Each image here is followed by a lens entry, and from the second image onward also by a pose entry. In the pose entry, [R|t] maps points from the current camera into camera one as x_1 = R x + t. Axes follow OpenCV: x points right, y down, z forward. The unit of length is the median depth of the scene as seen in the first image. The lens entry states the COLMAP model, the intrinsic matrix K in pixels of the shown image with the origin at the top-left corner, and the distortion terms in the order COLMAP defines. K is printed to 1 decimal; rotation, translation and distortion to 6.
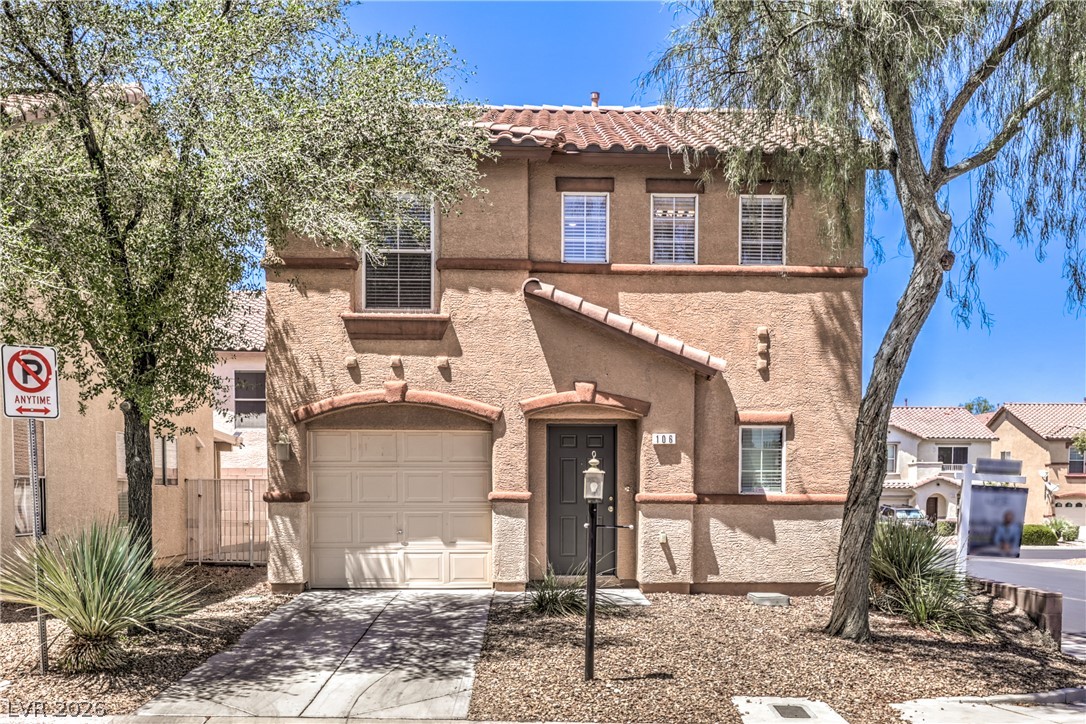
lens RADIAL K [[1056.0, 0, 586.9], [0, 1056.0, 462.3], [0, 0, 1]] dist [0.006233, -0.011140]
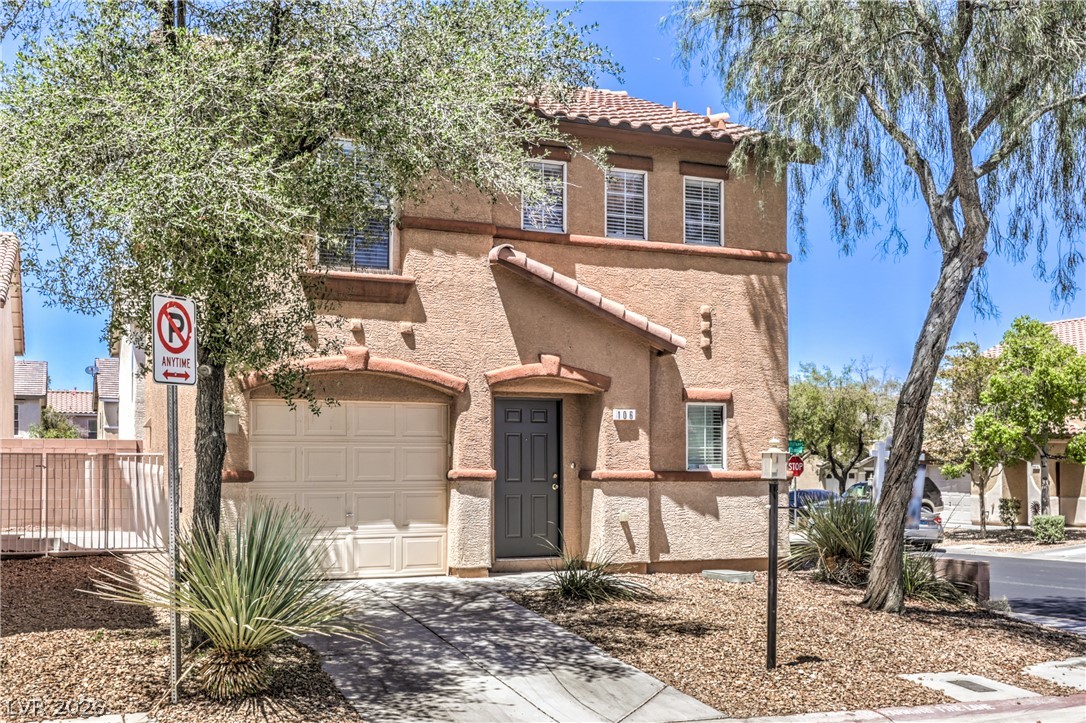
lens RADIAL K [[1091.1, 0, 519.3], [0, 1091.1, 359.6], [0, 0, 1]] dist [0.003858, -0.006123]
pose [[0.944534, 0.029971, 0.327044, -0.352234], [-0.008195, 0.997668, -0.067761, -0.003848], [-0.328313, 0.061322, 0.942576, 0.073401]]
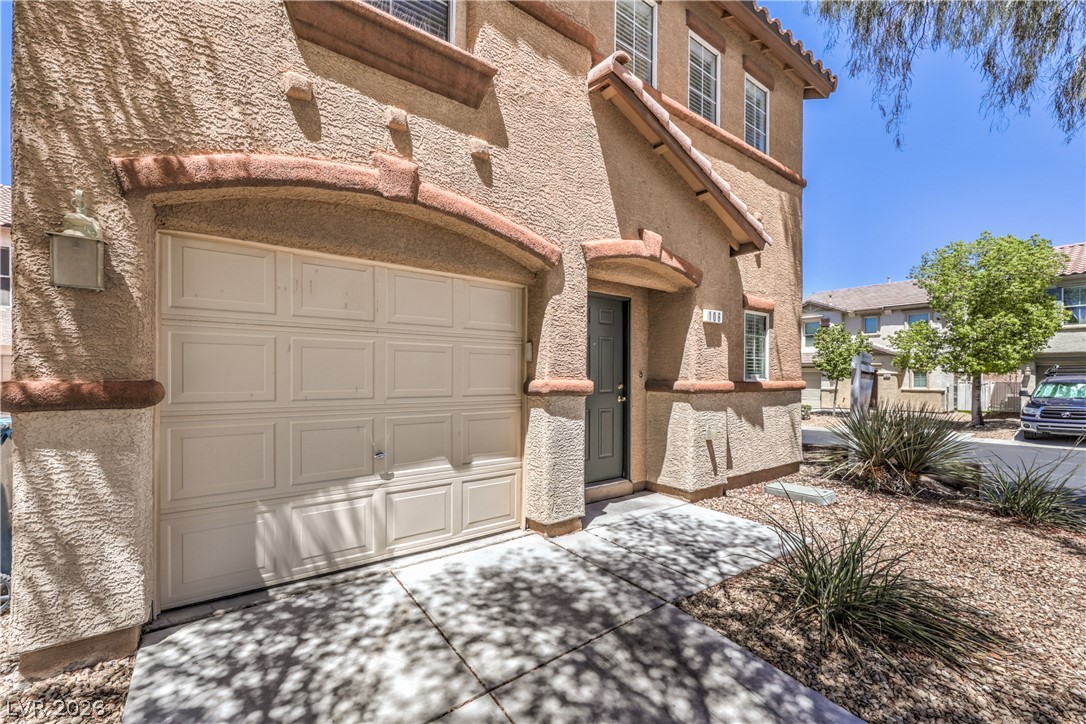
lens RADIAL K [[446.2, 0, 539.8], [0, 446.2, 361.5], [0, 0, 1]] dist [0.001502, 0.000000]
pose [[0.830762, 0.021312, 0.556220, -0.238521], [-0.023887, 0.999711, -0.002627, 0.018007], [-0.556116, -0.011104, 0.831031, 0.780727]]
